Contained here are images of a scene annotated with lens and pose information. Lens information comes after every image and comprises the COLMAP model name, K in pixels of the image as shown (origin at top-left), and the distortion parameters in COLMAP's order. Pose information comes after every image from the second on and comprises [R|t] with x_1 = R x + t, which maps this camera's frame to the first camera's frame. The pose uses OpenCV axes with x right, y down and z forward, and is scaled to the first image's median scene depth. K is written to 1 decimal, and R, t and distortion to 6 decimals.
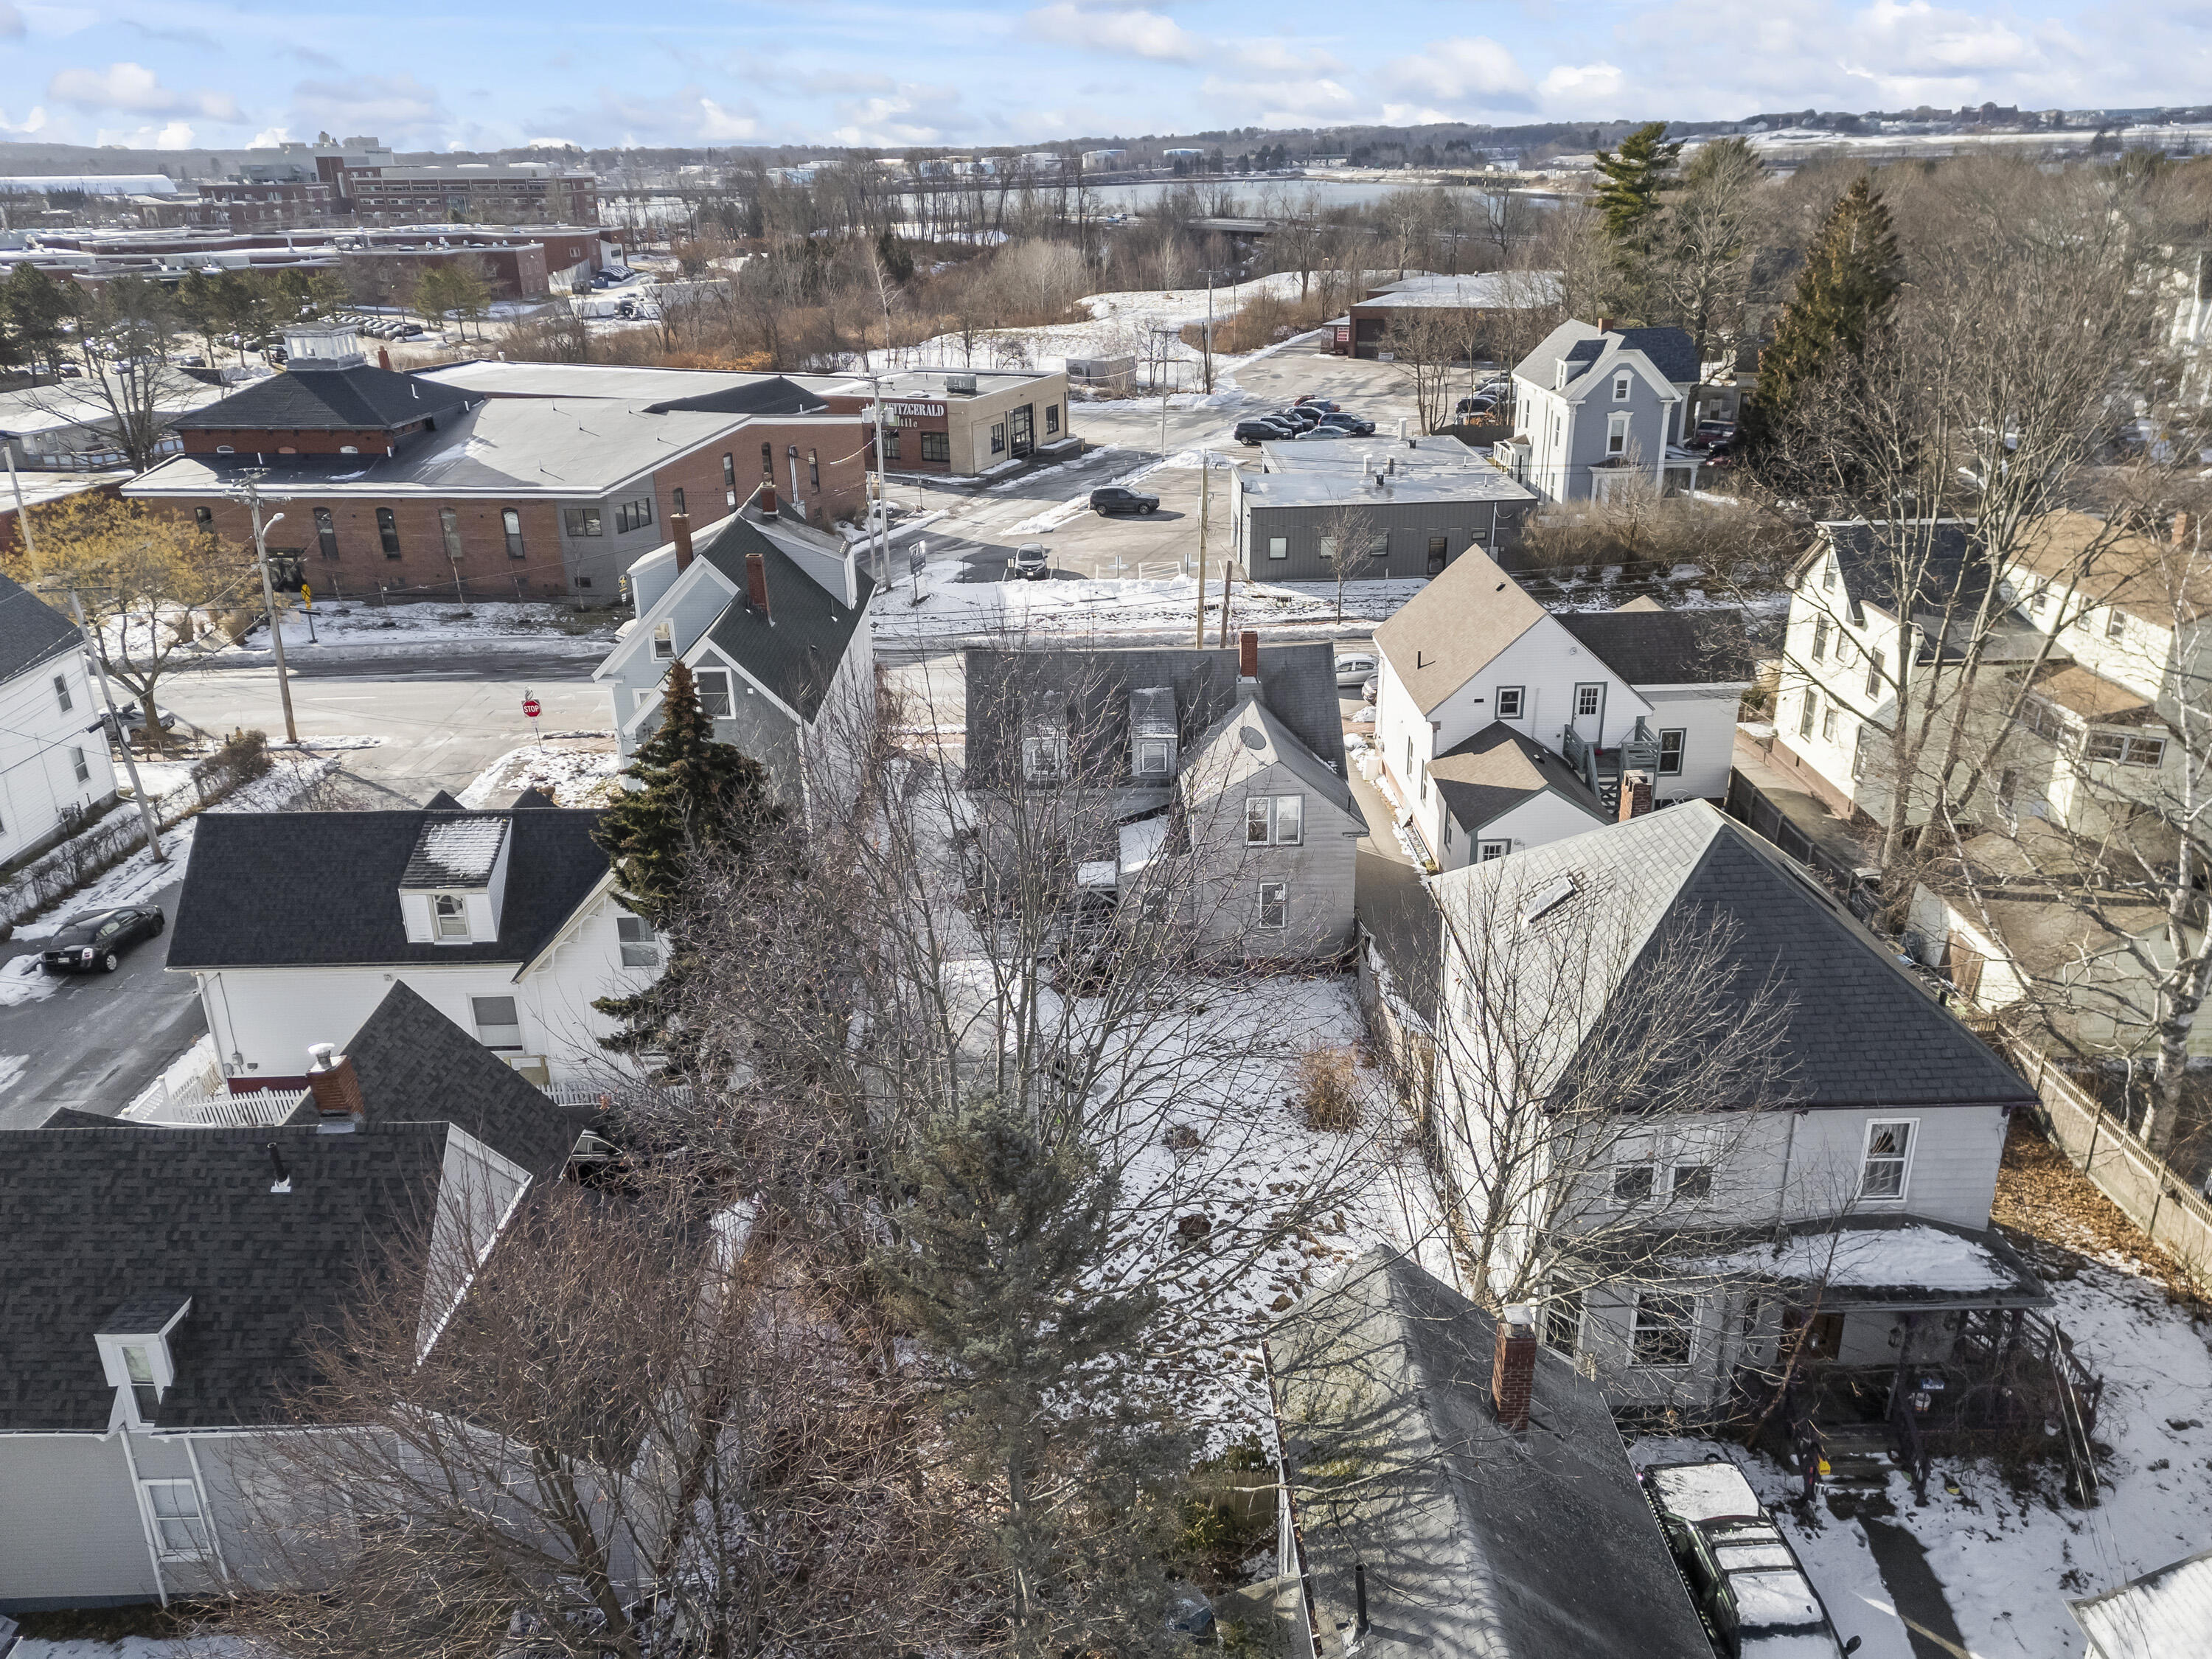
lens RADIAL K [[1607.4, 0, 1102.4], [0, 1607.4, 819.1], [0, 0, 1]] dist [0.105844, -0.096167]
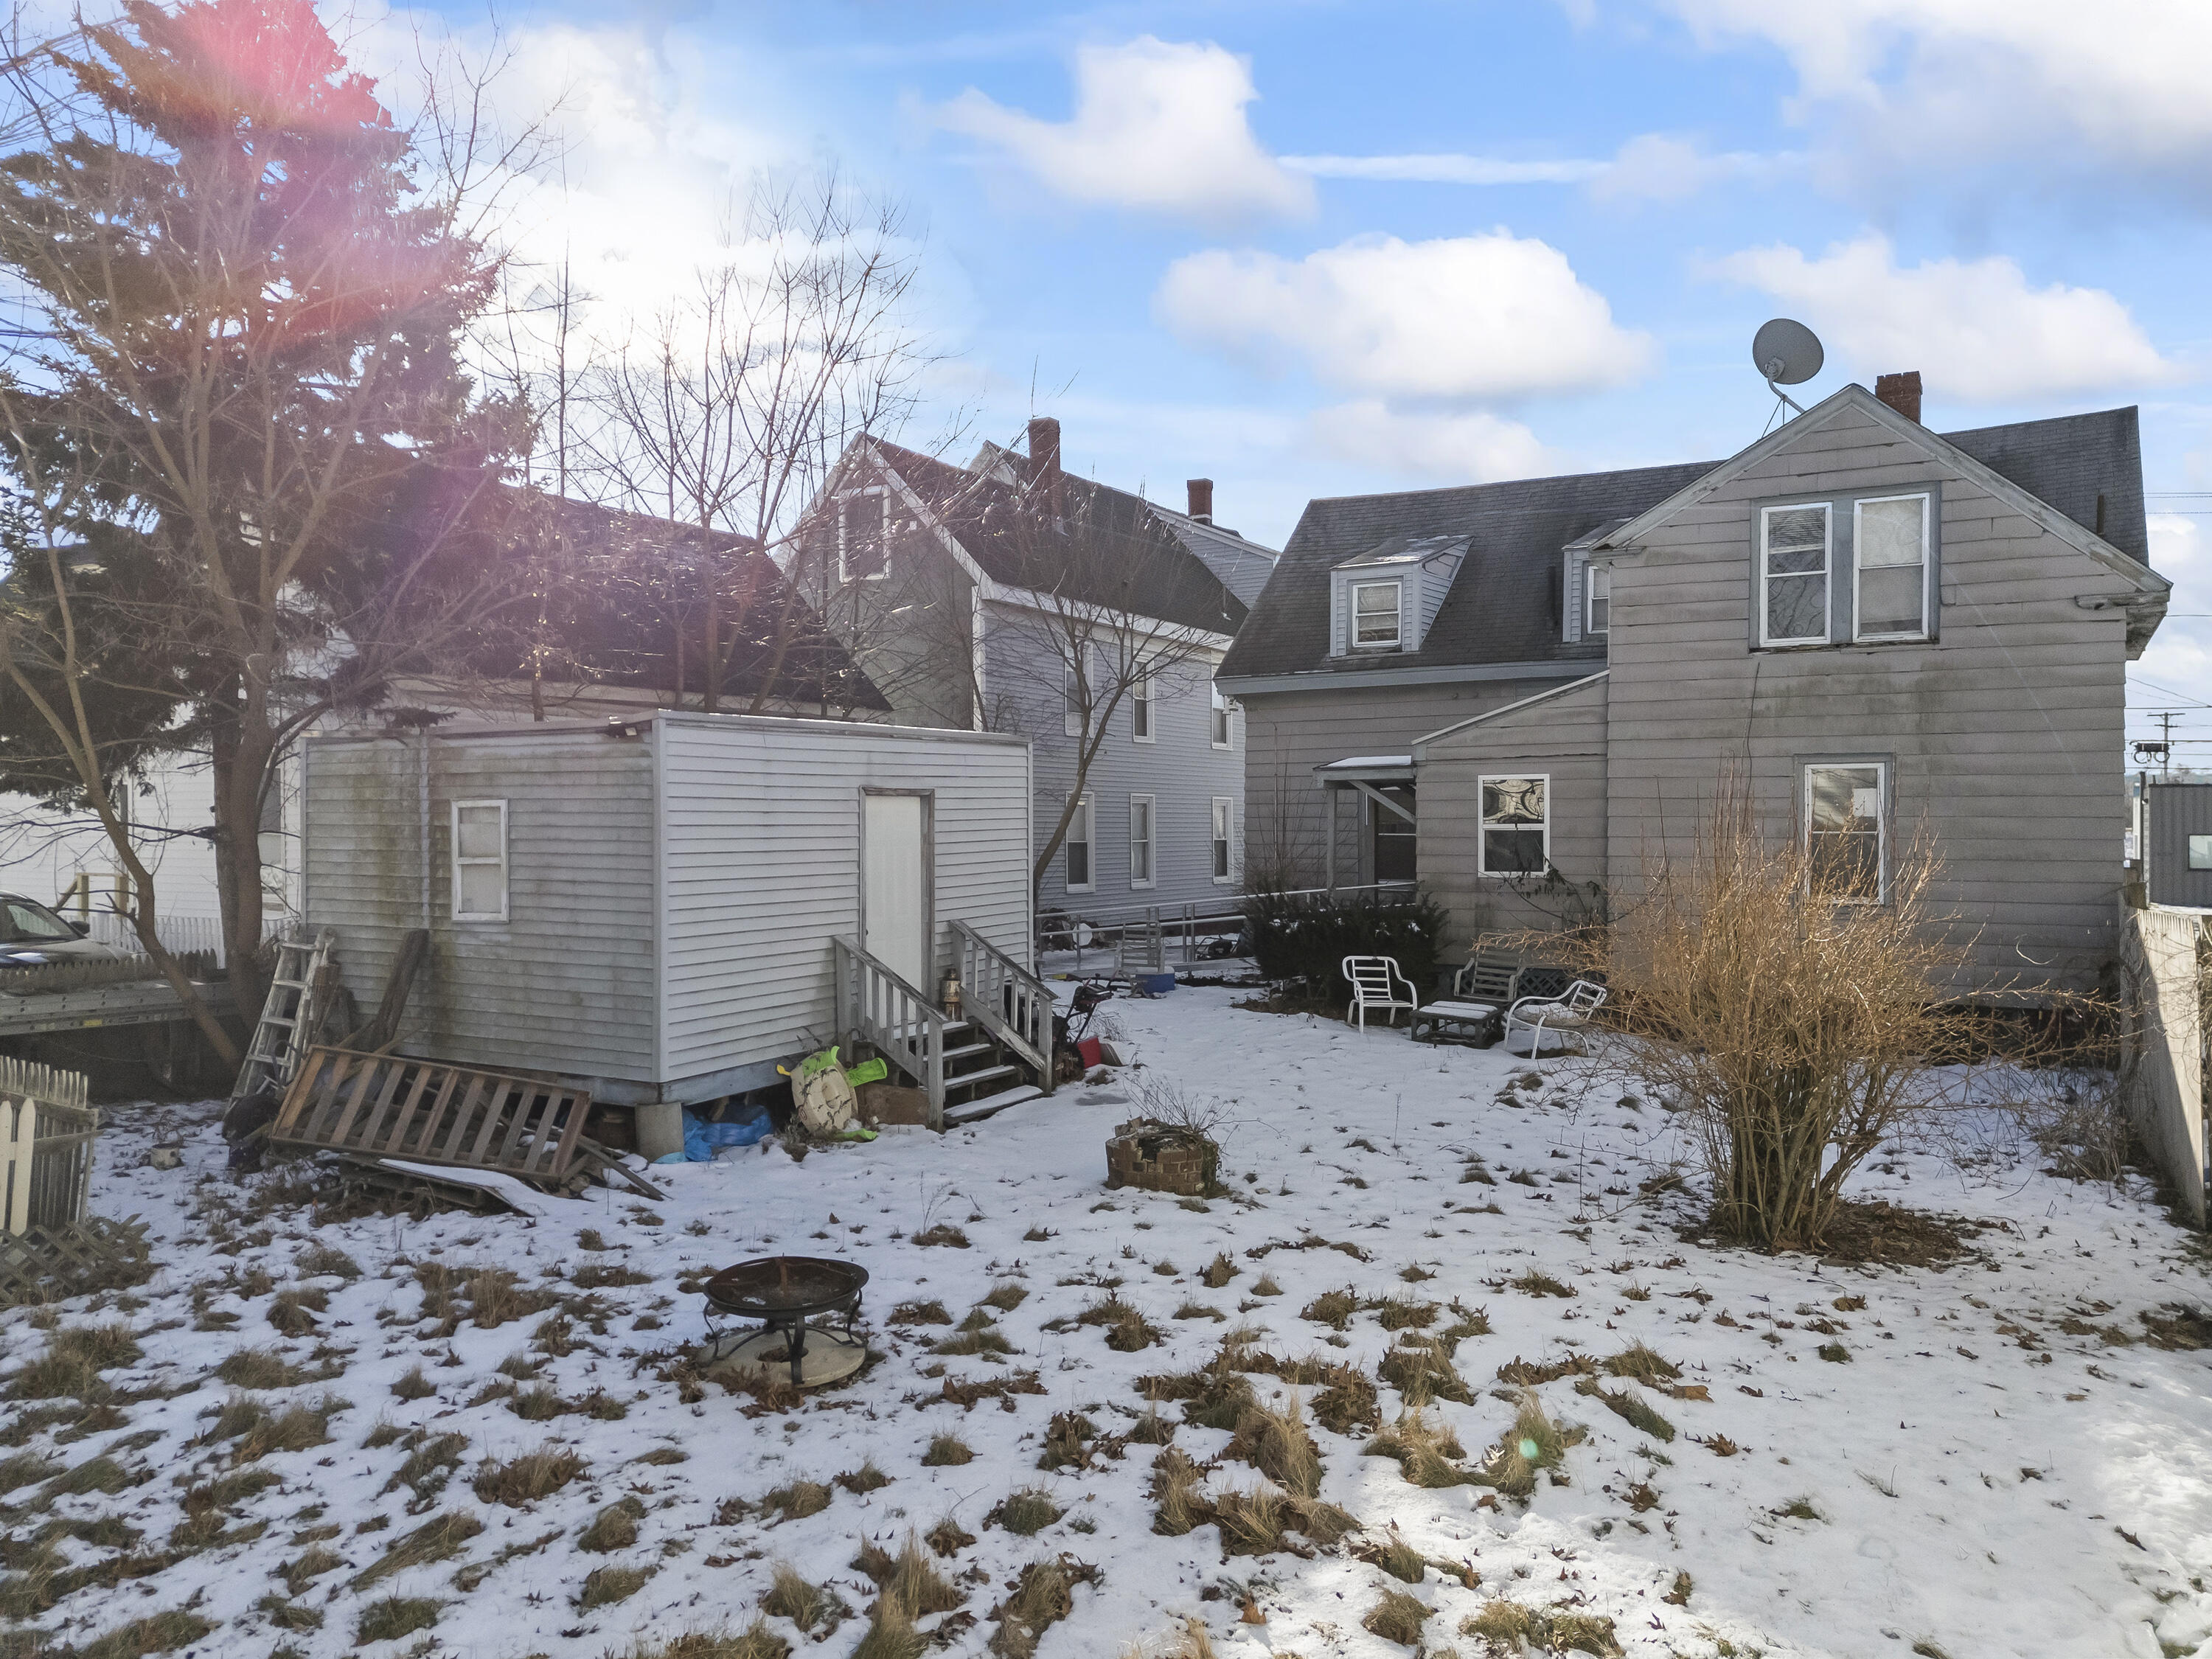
lens RADIAL K [[1607.4, 0, 1102.4], [0, 1607.4, 819.1], [0, 0, 1]] dist [0.105844, -0.096167]
pose [[0.856001, 0.015928, -0.516729, 0.199387], [-0.202634, 0.929882, -0.307016, 0.253938], [0.475607, 0.367513, 0.799207, 0.837106]]
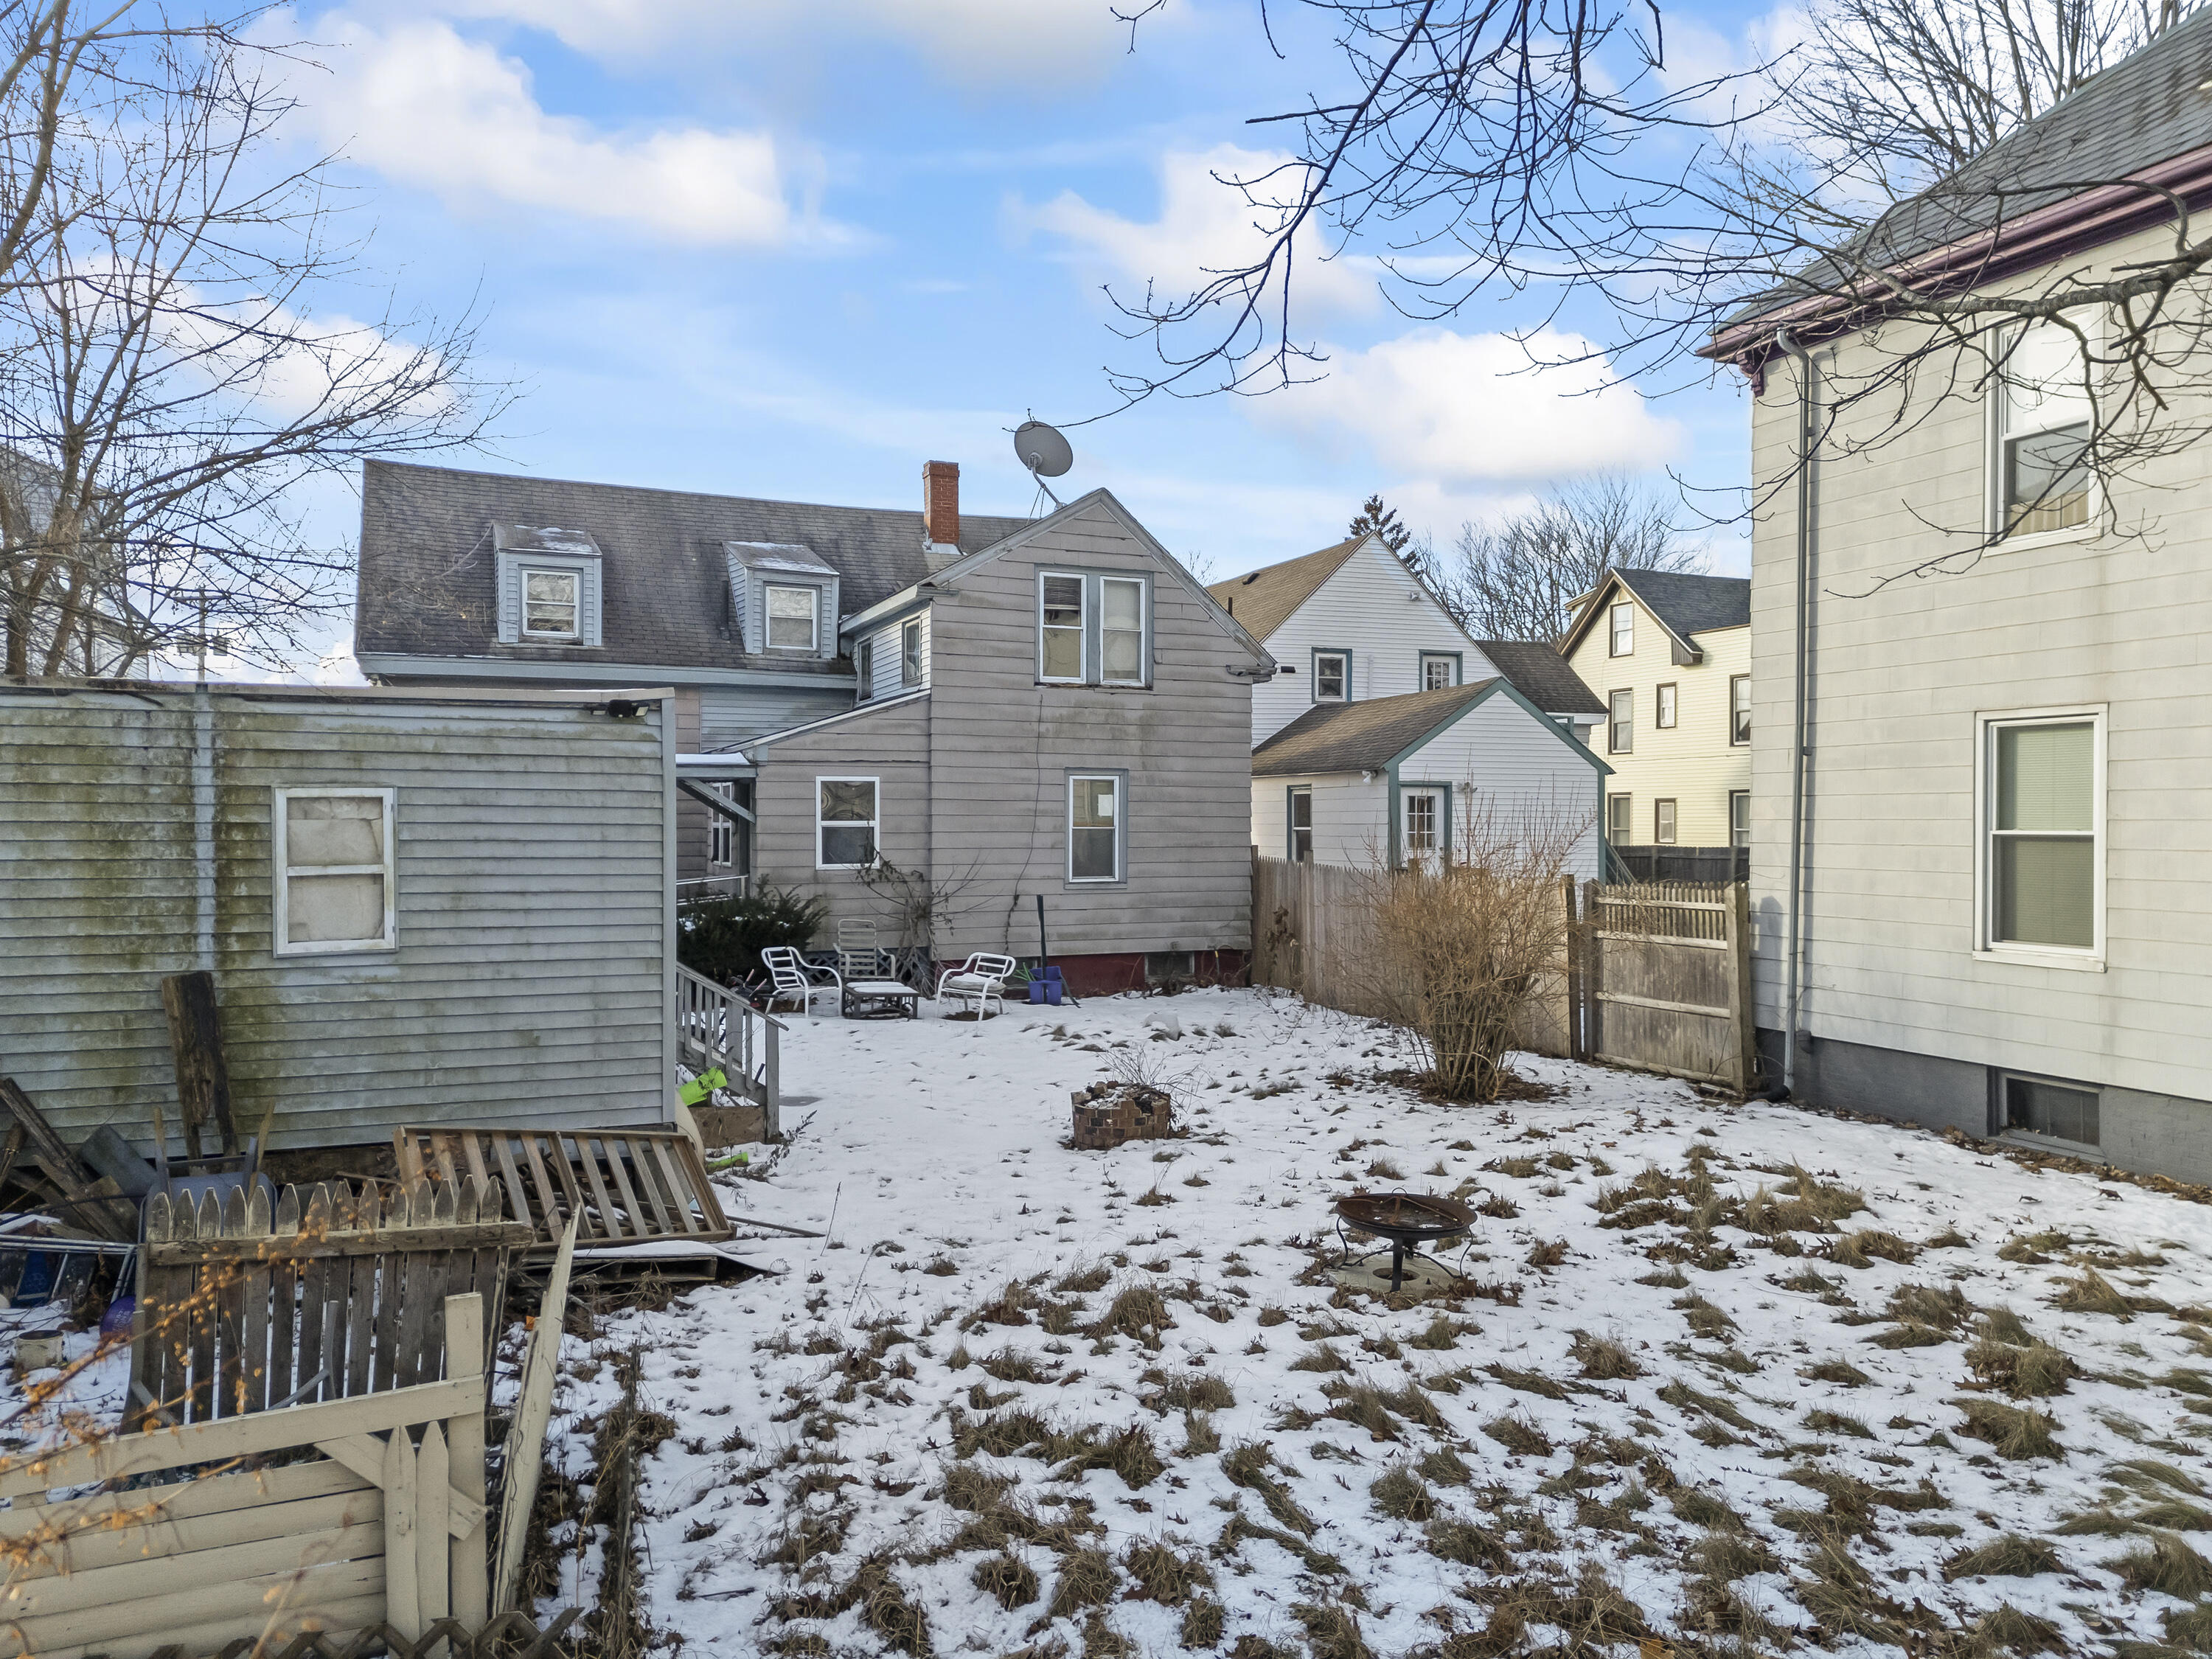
lens RADIAL K [[1590.2, 0, 1113.9], [0, 1590.2, 835.3], [0, 0, 1]] dist [0.102420, -0.132590]
pose [[0.931408, 0.015313, 0.363656, -0.072580], [0.116690, 0.933815, -0.338192, 0.277017], [-0.344766, 0.357429, 0.867975, 0.791647]]
